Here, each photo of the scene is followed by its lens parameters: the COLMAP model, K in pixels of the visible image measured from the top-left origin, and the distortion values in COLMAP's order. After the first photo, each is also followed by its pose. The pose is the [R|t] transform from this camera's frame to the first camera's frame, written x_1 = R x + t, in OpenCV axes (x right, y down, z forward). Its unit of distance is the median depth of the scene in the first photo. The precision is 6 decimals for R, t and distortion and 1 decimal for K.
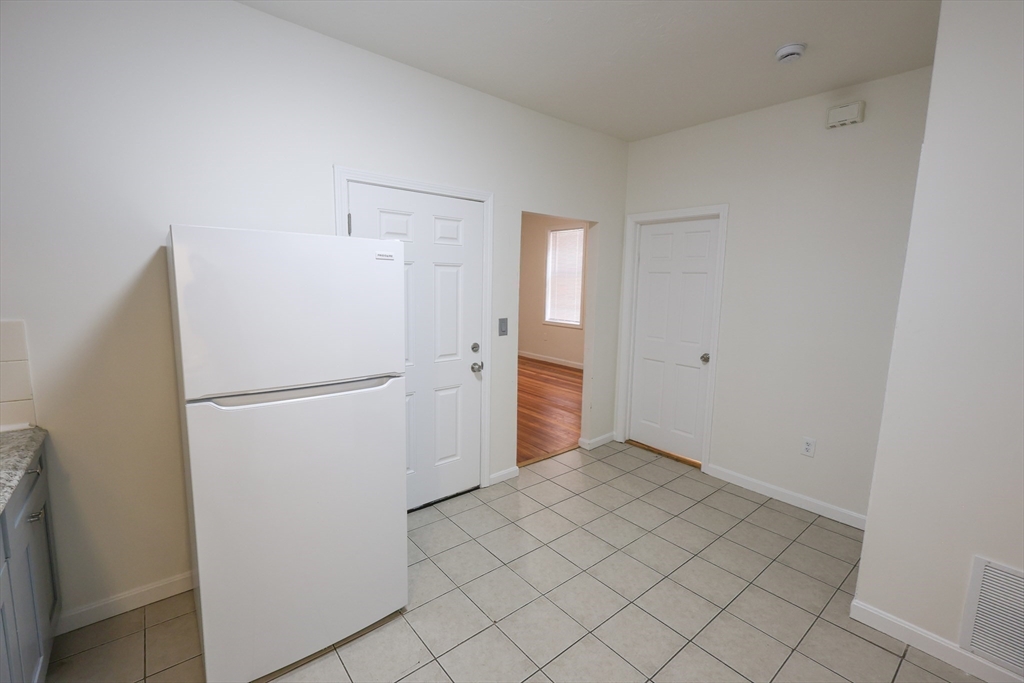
lens RADIAL K [[443.0, 0, 519.0], [0, 443.0, 338.6], [0, 0, 1]] dist [0.005072, -0.001452]
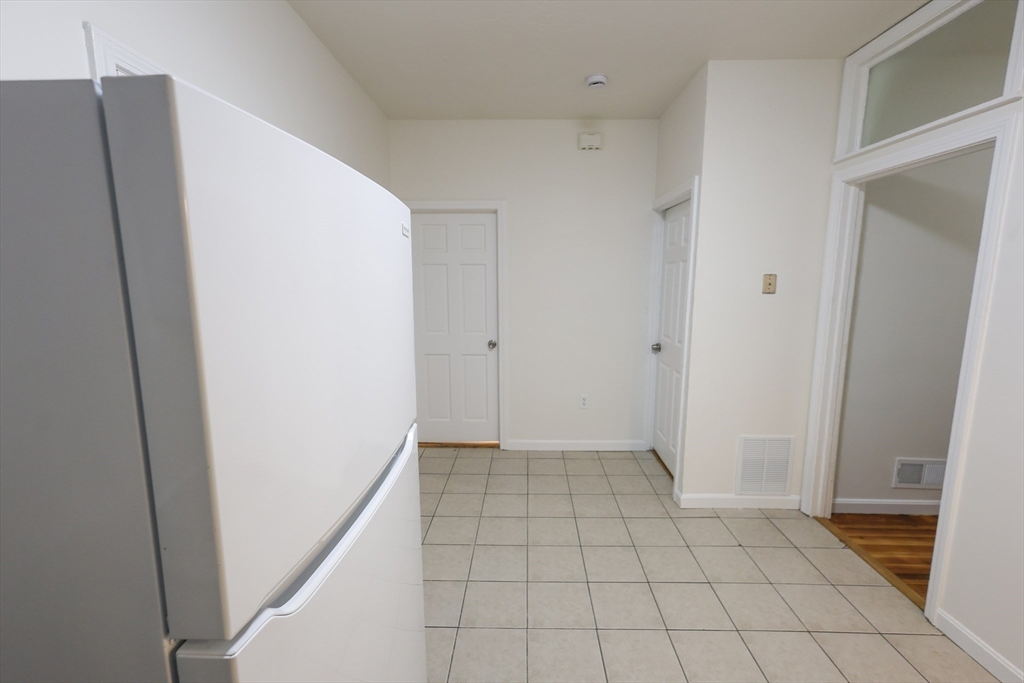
lens RADIAL K [[443.0, 0, 516.3], [0, 443.0, 339.9], [0, 0, 1]] dist [0.005072, -0.001452]
pose [[0.660556, -0.125823, 0.740158, -0.393339], [0.113522, 0.991261, 0.067197, -0.038563], [-0.742145, 0.039637, 0.669067, 0.291024]]
